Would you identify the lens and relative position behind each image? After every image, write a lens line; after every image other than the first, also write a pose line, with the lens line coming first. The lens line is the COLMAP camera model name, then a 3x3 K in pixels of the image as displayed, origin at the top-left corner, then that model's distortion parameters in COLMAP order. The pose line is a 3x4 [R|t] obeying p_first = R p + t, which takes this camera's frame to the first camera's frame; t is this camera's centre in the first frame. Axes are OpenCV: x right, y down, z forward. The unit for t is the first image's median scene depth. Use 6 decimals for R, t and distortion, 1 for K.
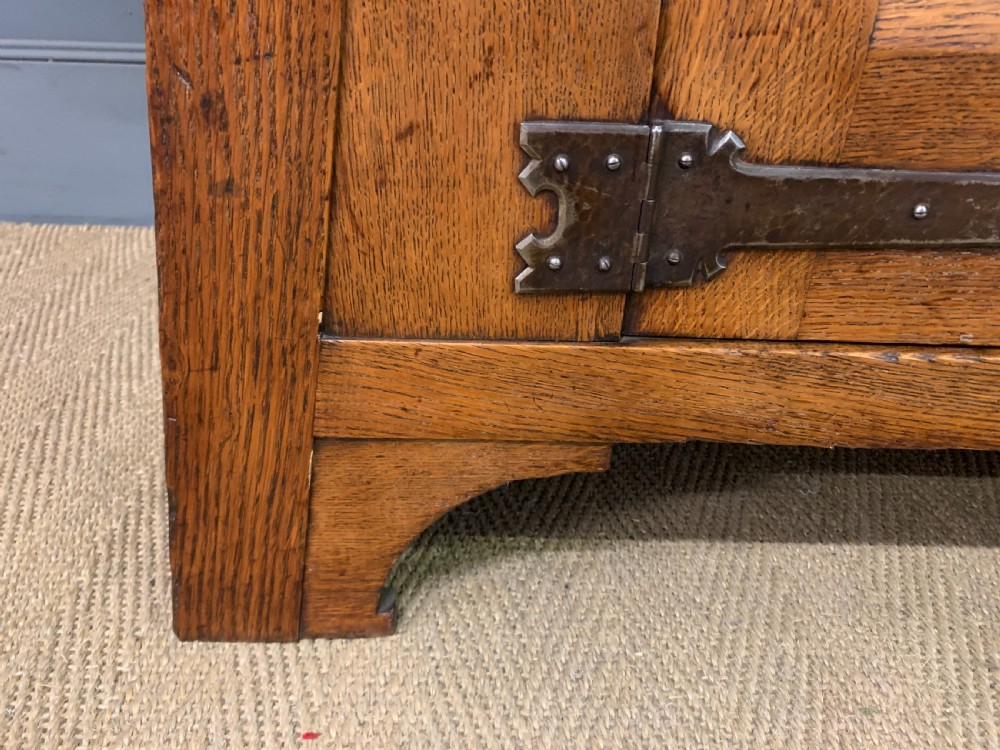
lens RADIAL K [[775.5, 0, 496.8], [0, 775.5, 379.2], [0, 0, 1]] dist [0.009196, -0.001506]
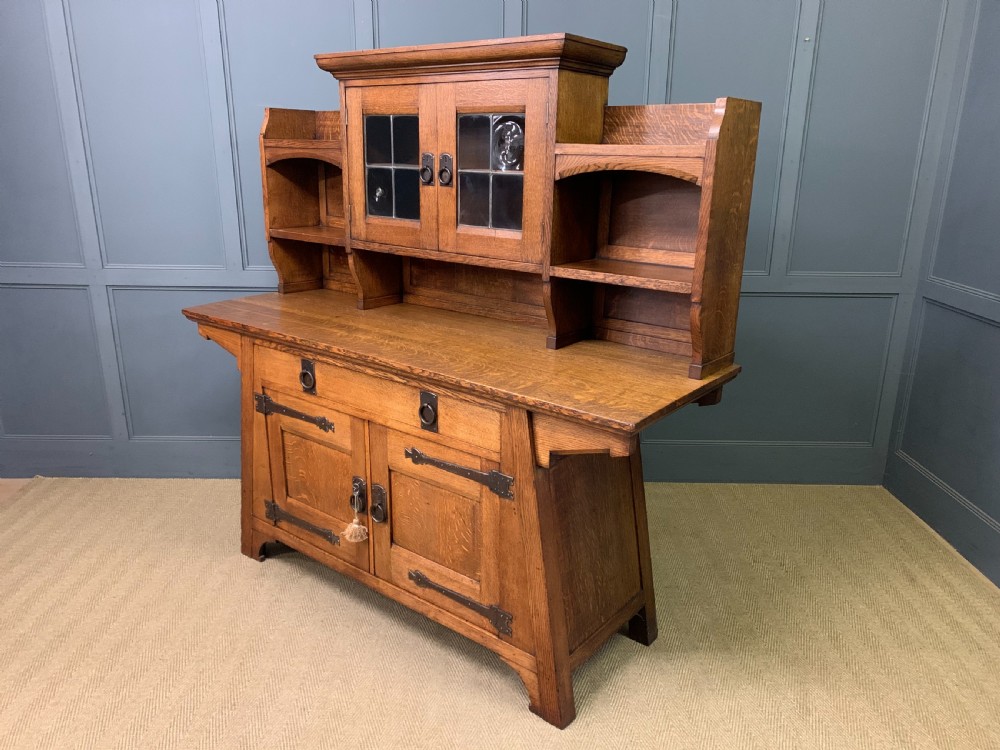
lens RADIAL K [[765.2, 0, 499.9], [0, 765.2, 389.4], [0, 0, 1]] dist [0.048865, -0.006222]
pose [[0.788291, 0.175405, -0.589772, 6.758989], [-0.312517, 0.939805, -0.138203, -1.054092], [0.530029, 0.293258, 0.795656, -4.786665]]
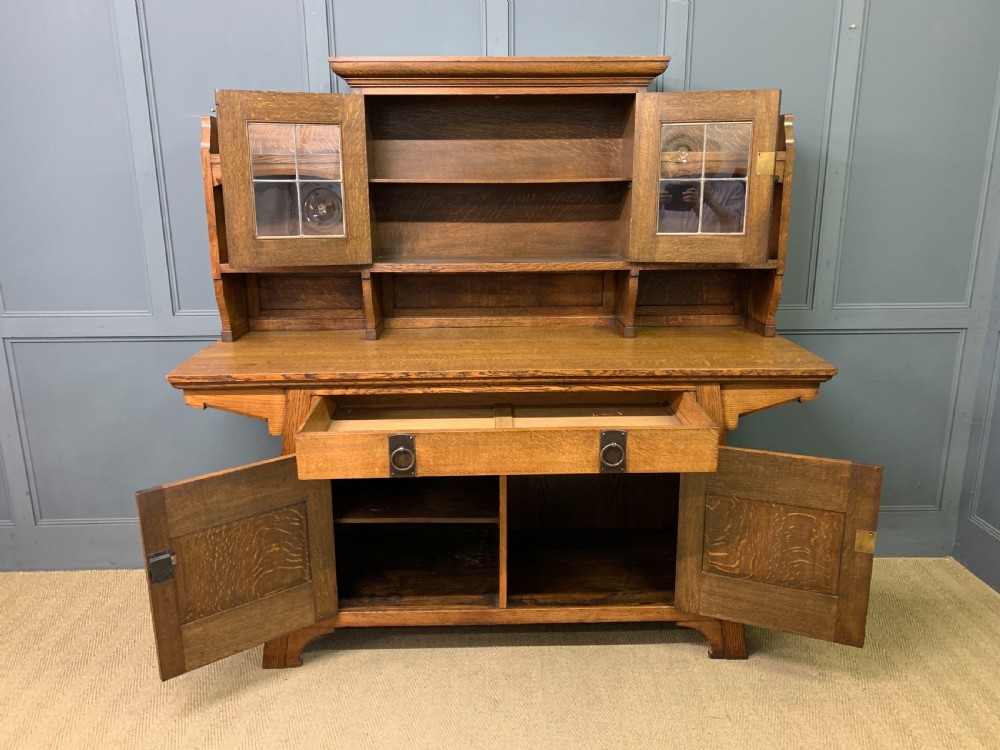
lens RADIAL K [[756.5, 0, 497.2], [0, 756.5, 370.9], [0, 0, 1]] dist [0.112167, -0.256284]
pose [[0.999147, -0.034931, 0.022028, 1.563486], [0.039734, 0.958504, -0.282297, -0.126080], [-0.011253, 0.282931, 0.959074, -6.238781]]
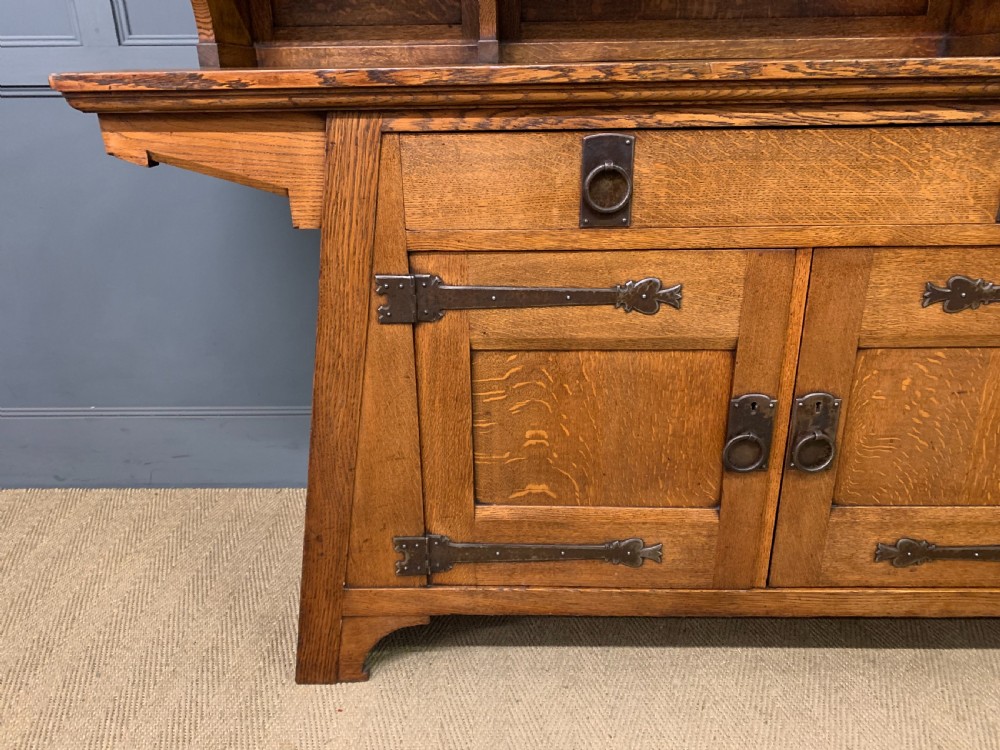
lens RADIAL K [[762.9, 0, 502.8], [0, 762.9, 367.6], [0, 0, 1]] dist [0.055805, -0.087150]
pose [[0.999343, -0.028189, -0.022786, 0.623665], [0.024077, 0.986163, -0.164020, -0.462927], [0.027094, 0.163363, 0.986194, -2.687089]]
